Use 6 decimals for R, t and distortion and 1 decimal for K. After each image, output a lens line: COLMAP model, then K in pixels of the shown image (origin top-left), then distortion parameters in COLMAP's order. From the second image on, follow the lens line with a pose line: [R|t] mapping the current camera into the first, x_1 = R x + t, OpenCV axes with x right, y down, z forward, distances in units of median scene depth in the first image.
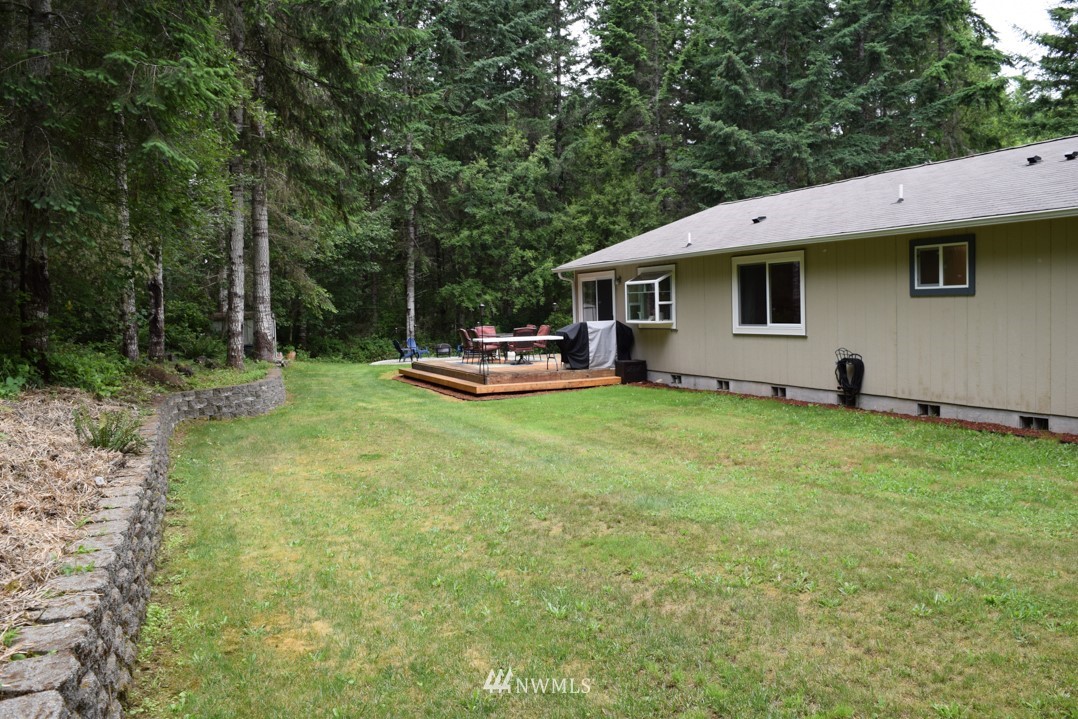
lens RADIAL K [[845.0, 0, 539.9], [0, 845.0, 359.1], [0, 0, 1]] dist [-0.093311, 0.017952]
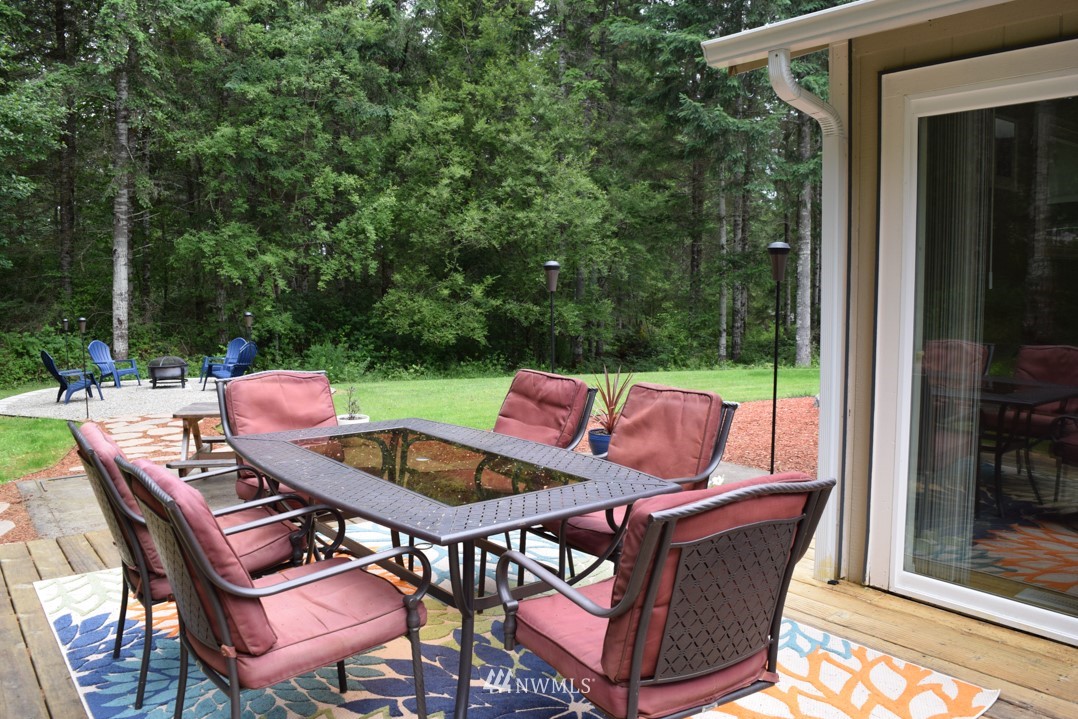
lens RADIAL K [[845.0, 0, 539.0], [0, 845.0, 358.2], [0, 0, 1]] dist [-0.093311, 0.017952]
pose [[0.966796, 0.002744, 0.255533, -0.031841], [-0.008301, 0.999752, 0.020671, -0.023154], [-0.255413, -0.022106, 0.966579, 0.450052]]
